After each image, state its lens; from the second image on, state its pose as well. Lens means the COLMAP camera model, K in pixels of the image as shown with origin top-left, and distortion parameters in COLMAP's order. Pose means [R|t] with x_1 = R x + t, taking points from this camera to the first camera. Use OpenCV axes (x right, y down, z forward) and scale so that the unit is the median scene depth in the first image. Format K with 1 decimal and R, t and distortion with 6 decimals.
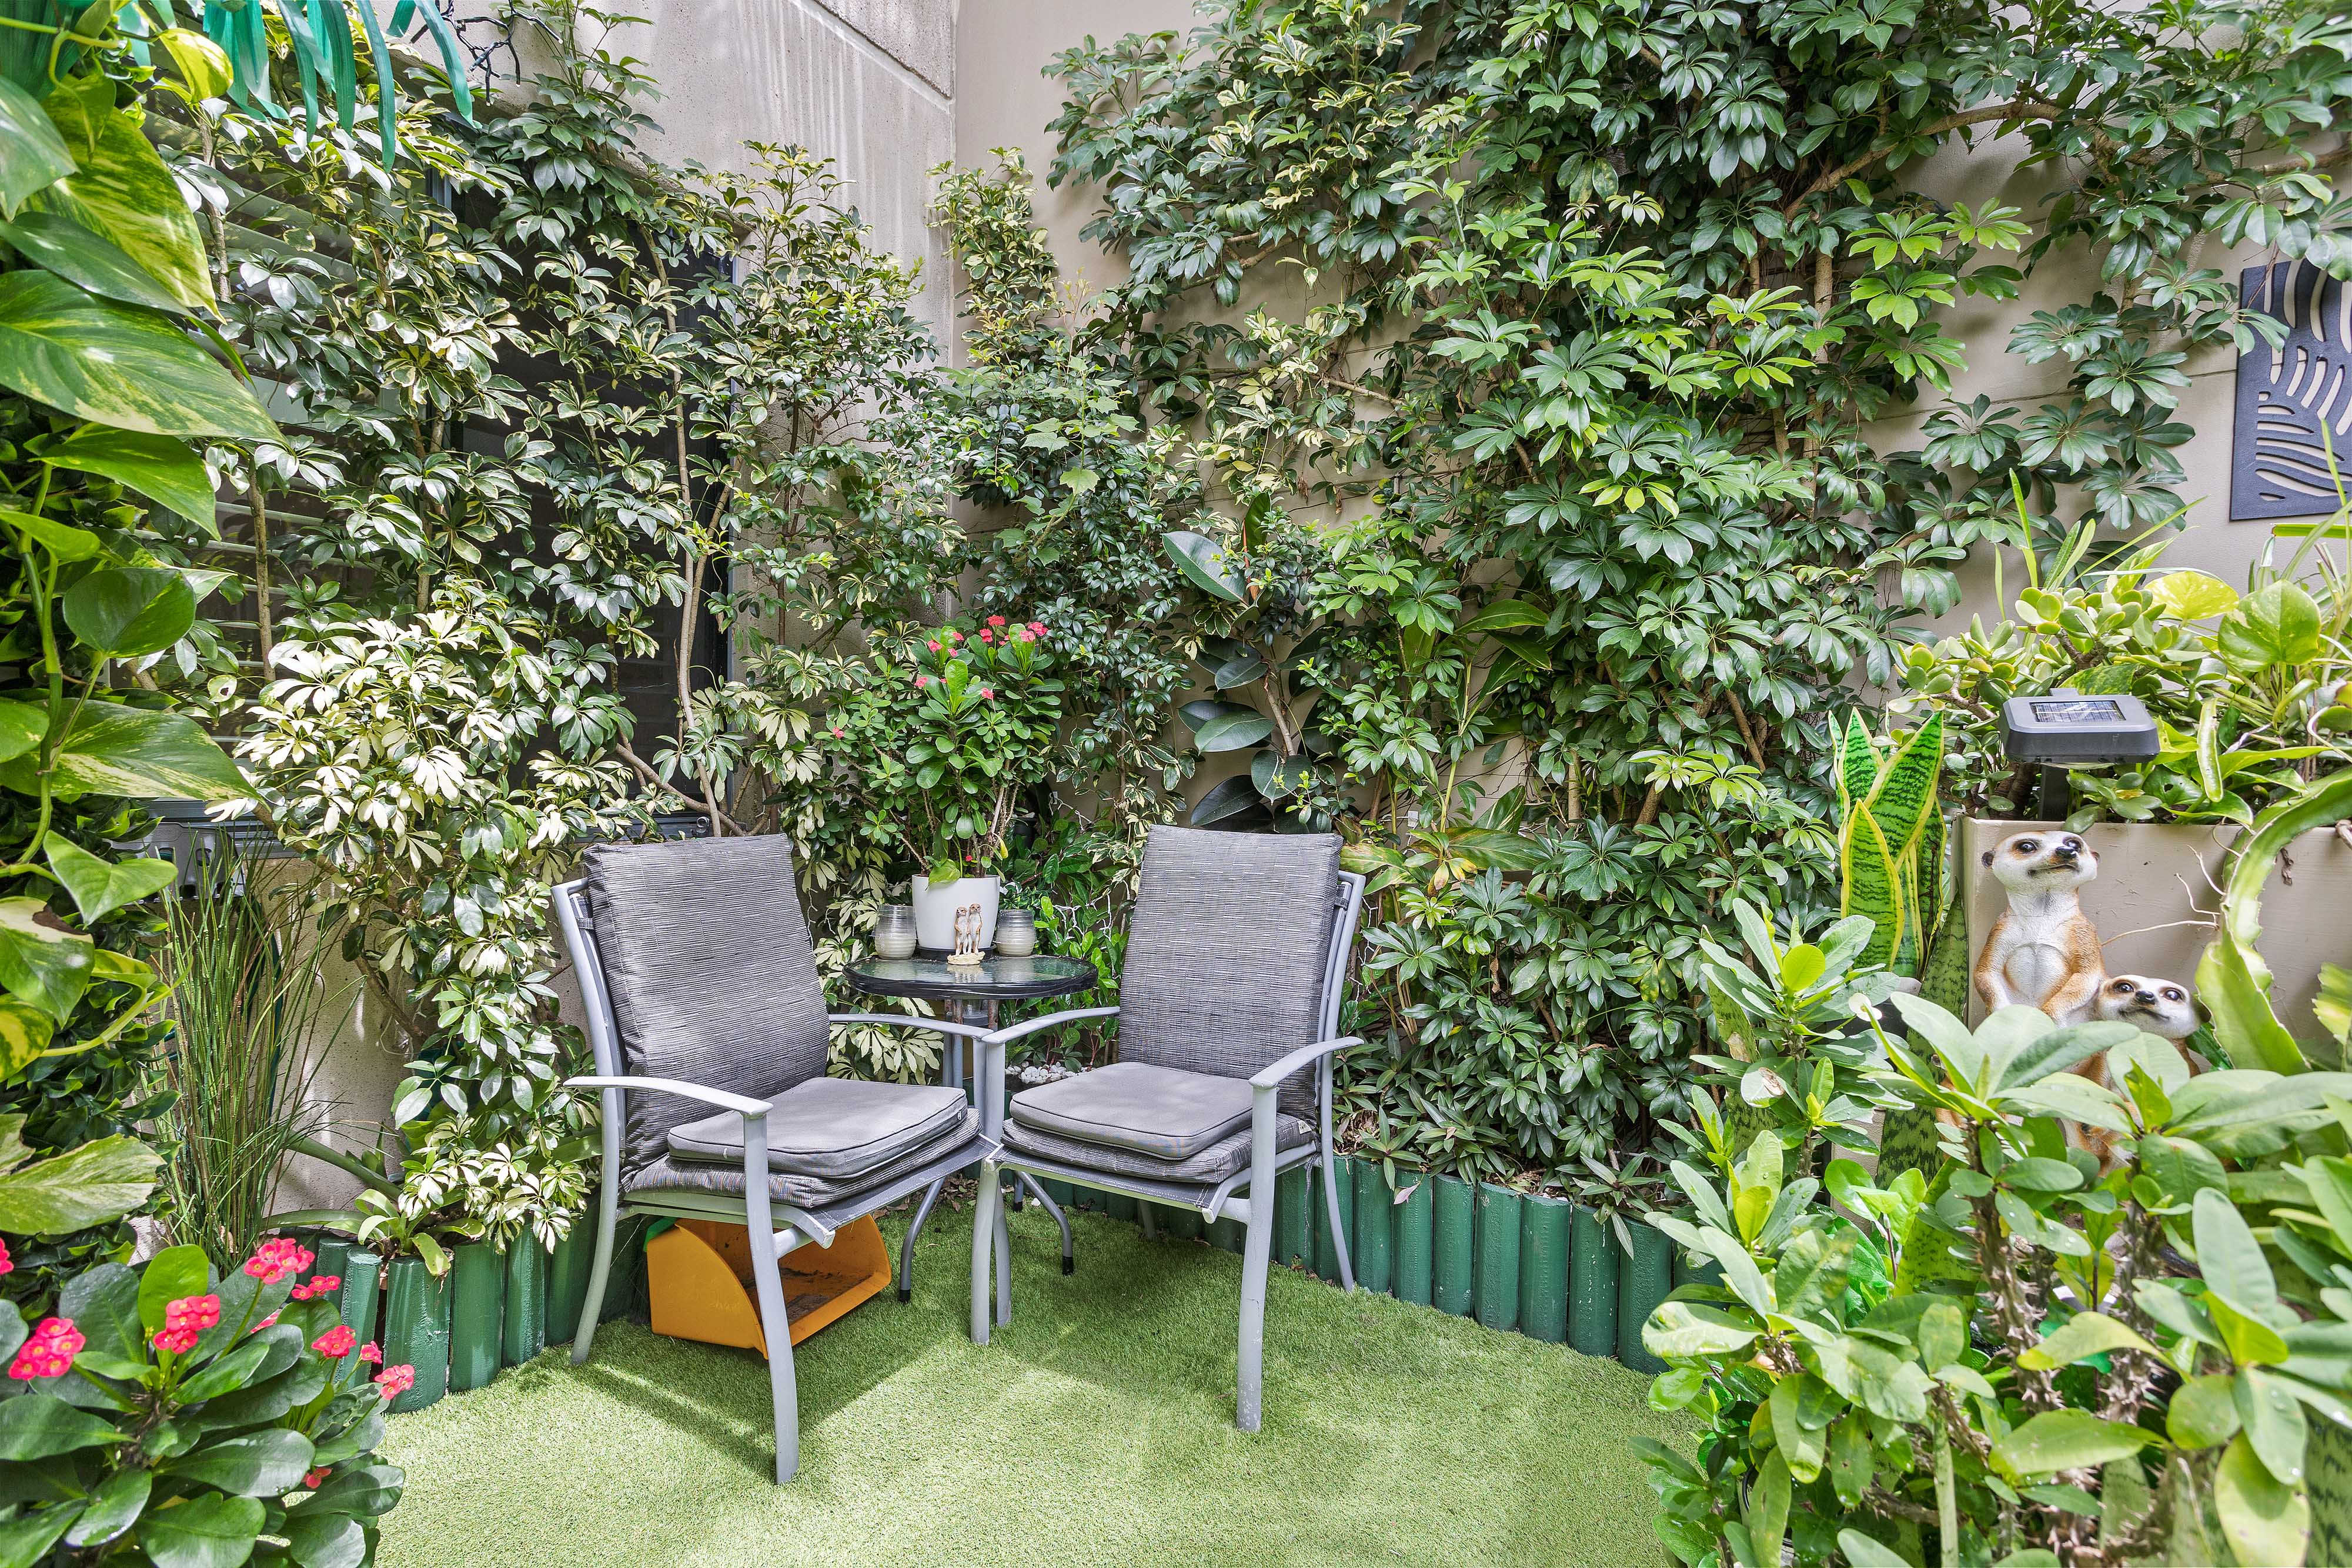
lens RADIAL K [[1142.4, 0, 1158.6], [0, 1142.4, 784.4], [0, 0, 1]] dist [-0.027062, 0.000557]
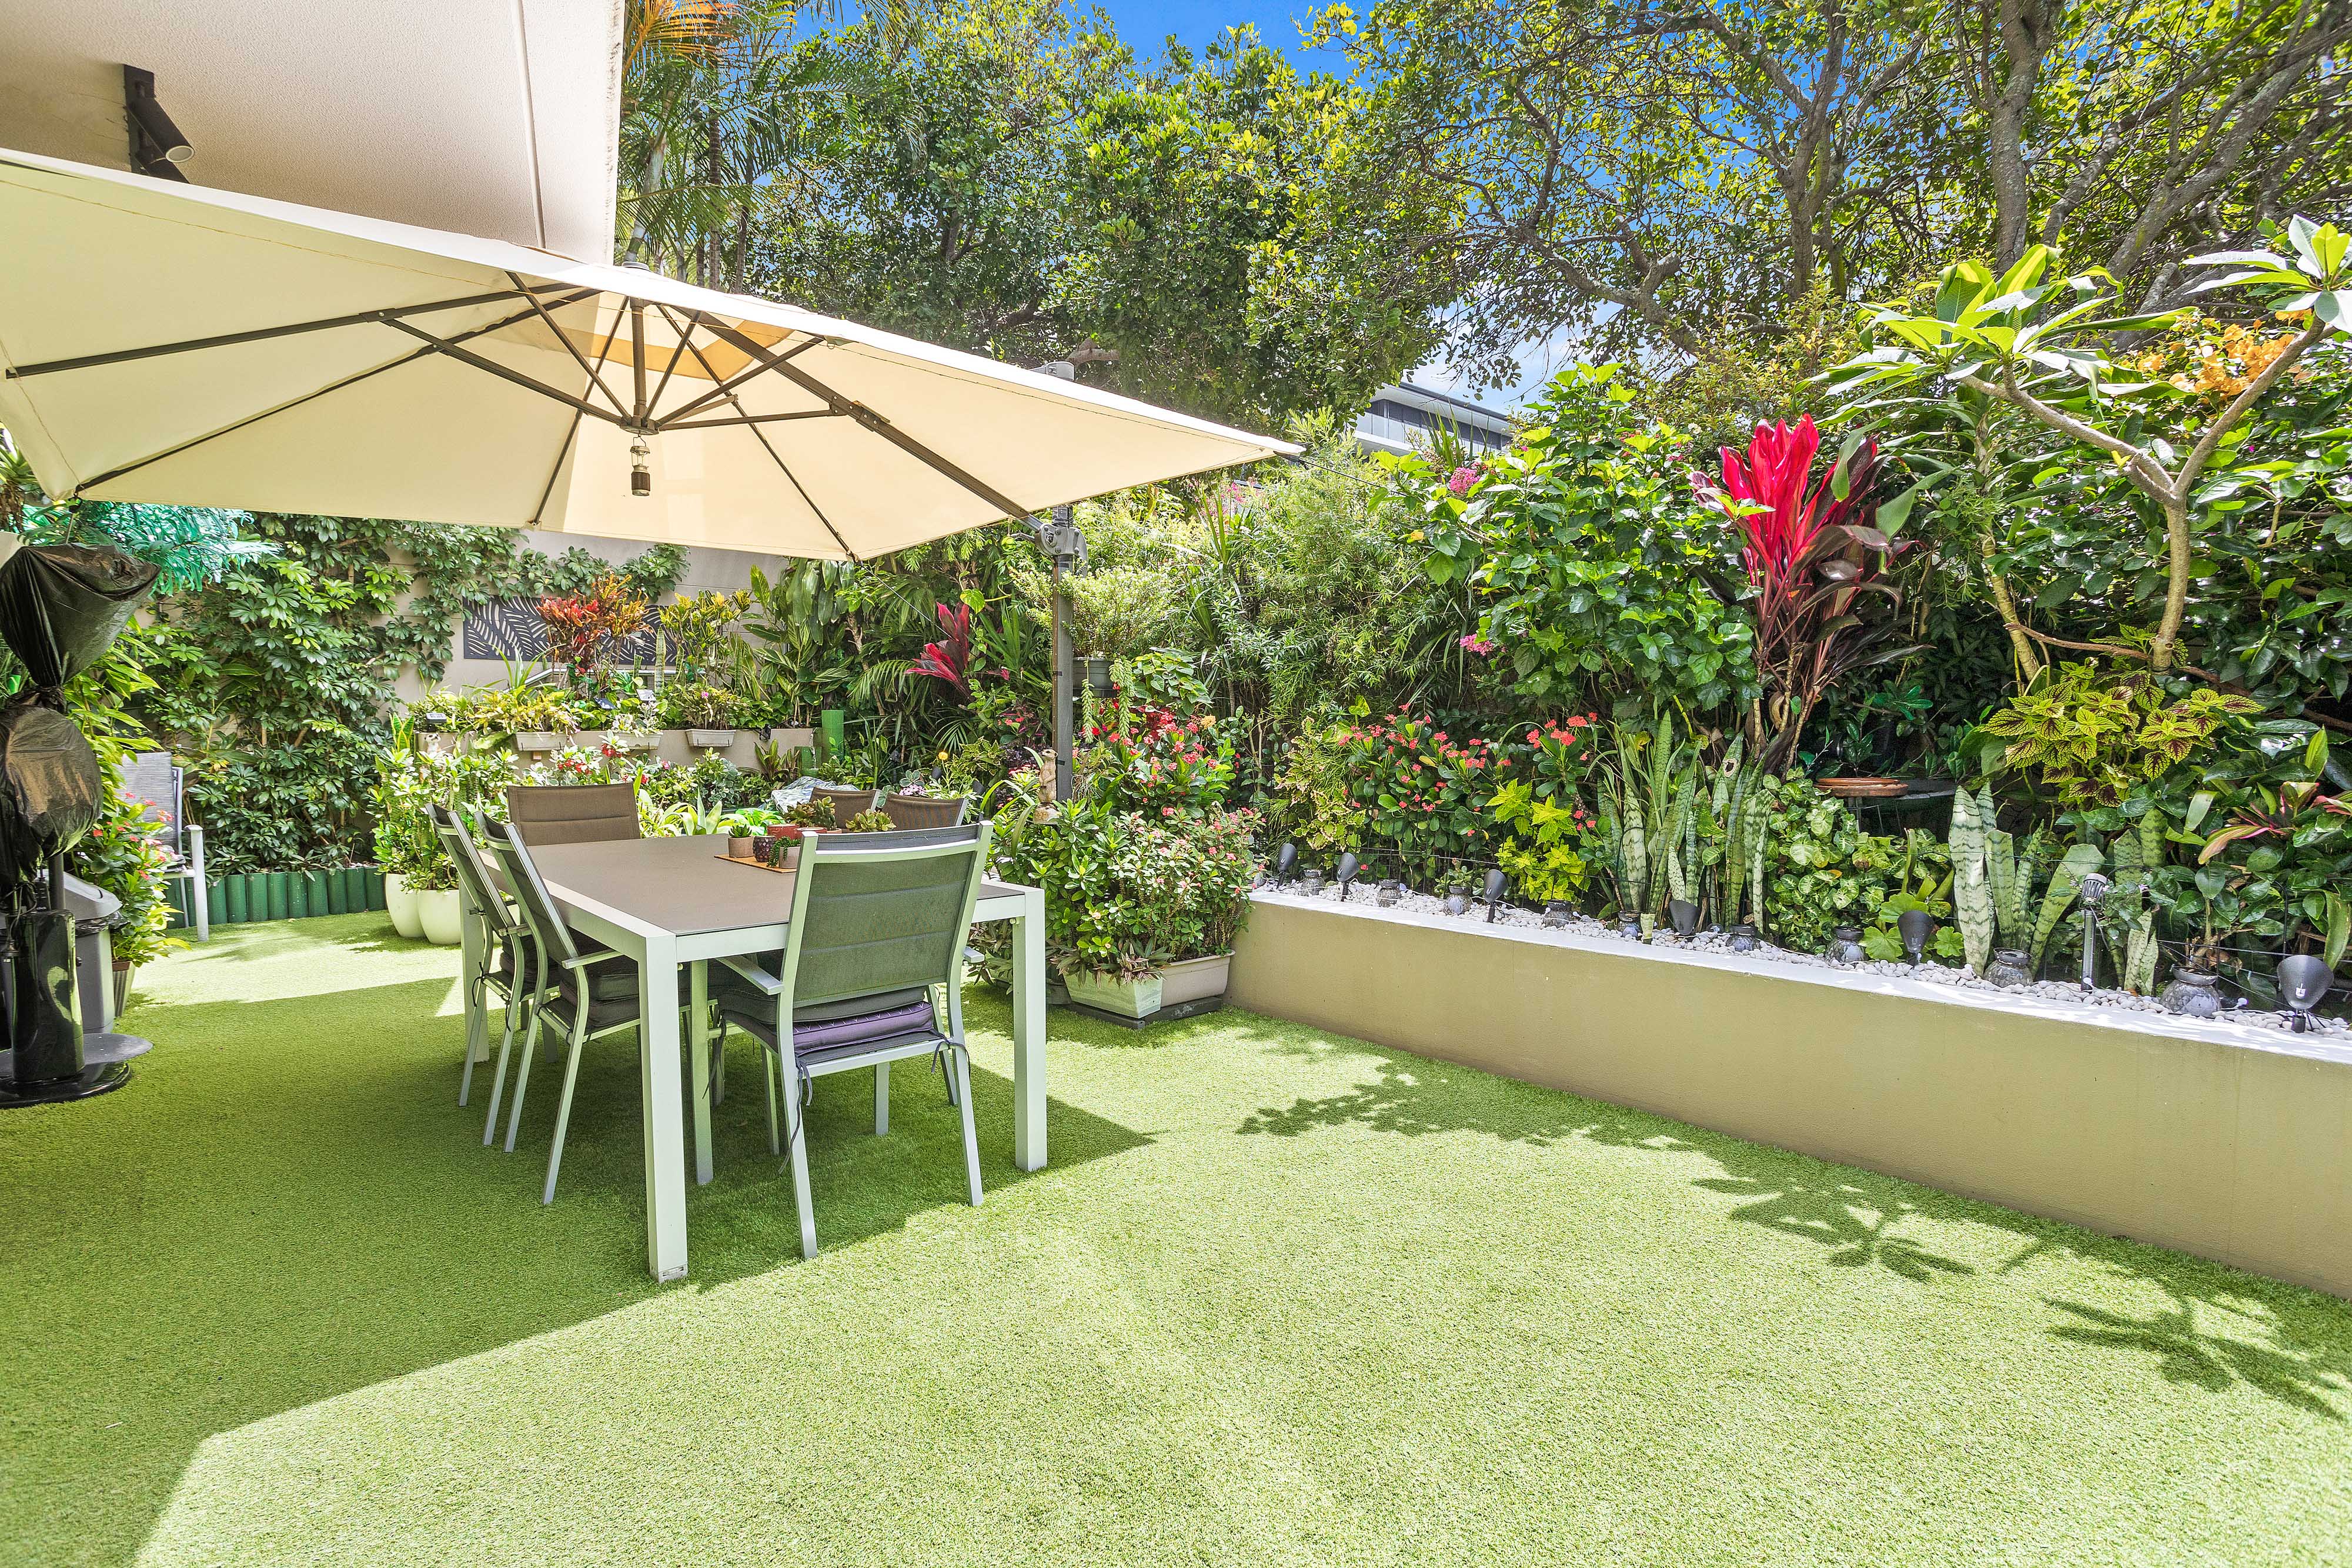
lens RADIAL K [[1142.4, 0, 1161.0], [0, 1142.4, 788.4], [0, 0, 1]] dist [-0.027062, 0.000557]
pose [[0.292083, -0.065931, 0.954118, -1.925882], [0.021182, 0.997822, 0.062466, 0.015994], [-0.956158, 0.001964, 0.292844, -2.245574]]
